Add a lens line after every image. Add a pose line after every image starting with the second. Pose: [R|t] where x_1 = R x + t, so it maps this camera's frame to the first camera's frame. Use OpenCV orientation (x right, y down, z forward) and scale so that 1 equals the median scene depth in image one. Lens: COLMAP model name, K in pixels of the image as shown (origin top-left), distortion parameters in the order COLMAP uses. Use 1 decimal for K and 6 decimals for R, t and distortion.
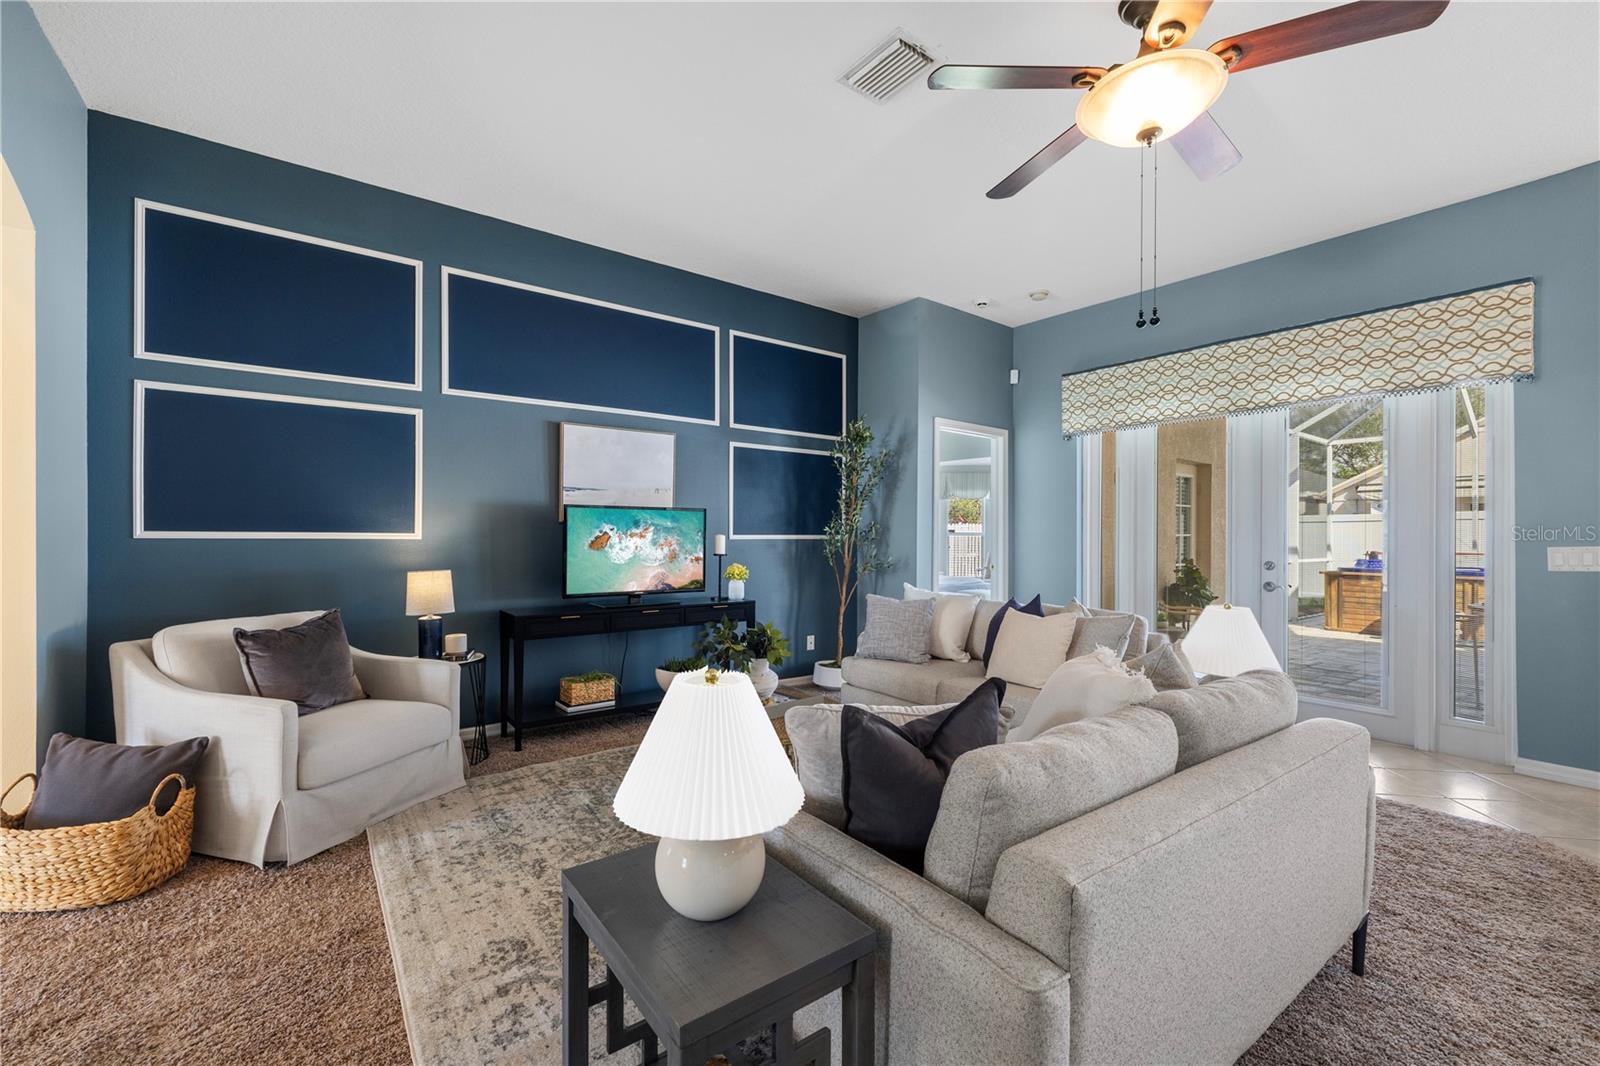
lens RADIAL K [[674.8, 0, 800.0], [0, 674.8, 533.0], [0, 0, 1]] dist [-0.001064, -0.000564]
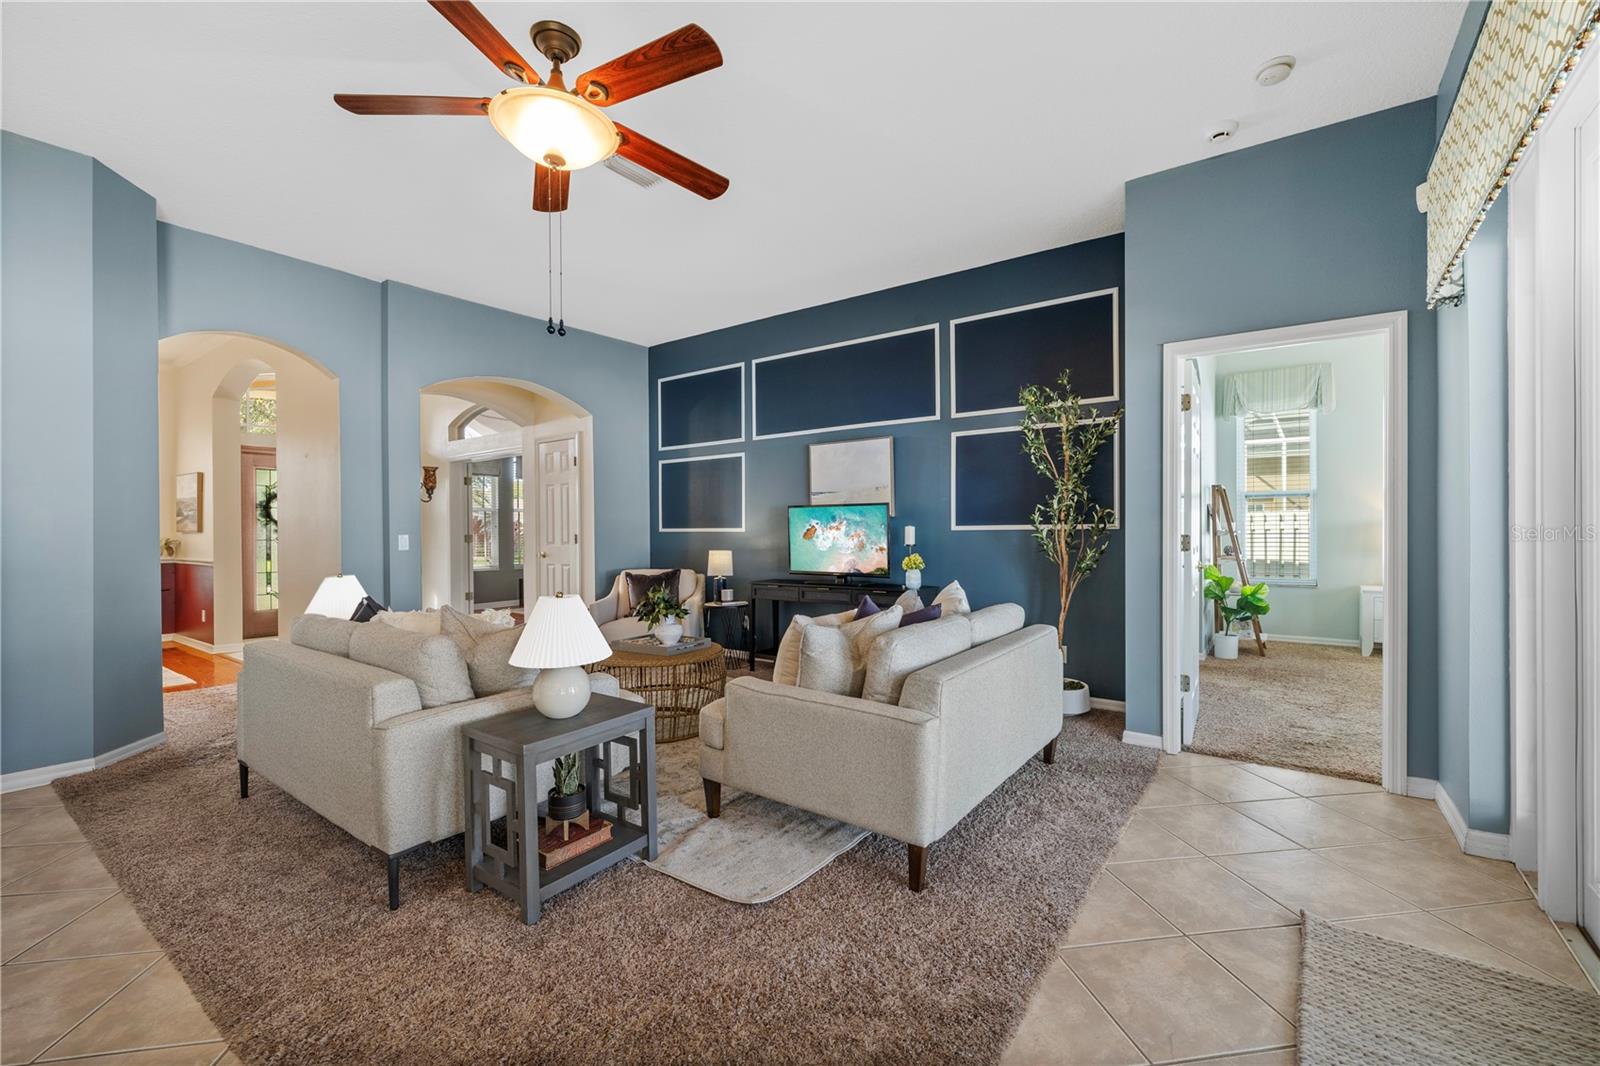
lens RADIAL K [[674.8, 0, 800.0], [0, 674.8, 533.0], [0, 0, 1]] dist [-0.001064, -0.000564]
pose [[0.273273, 0.000870, -0.961936, 0.905639], [0.011078, 0.999930, 0.004052, 0.006504], [0.961873, -0.011763, 0.273244, 0.583476]]
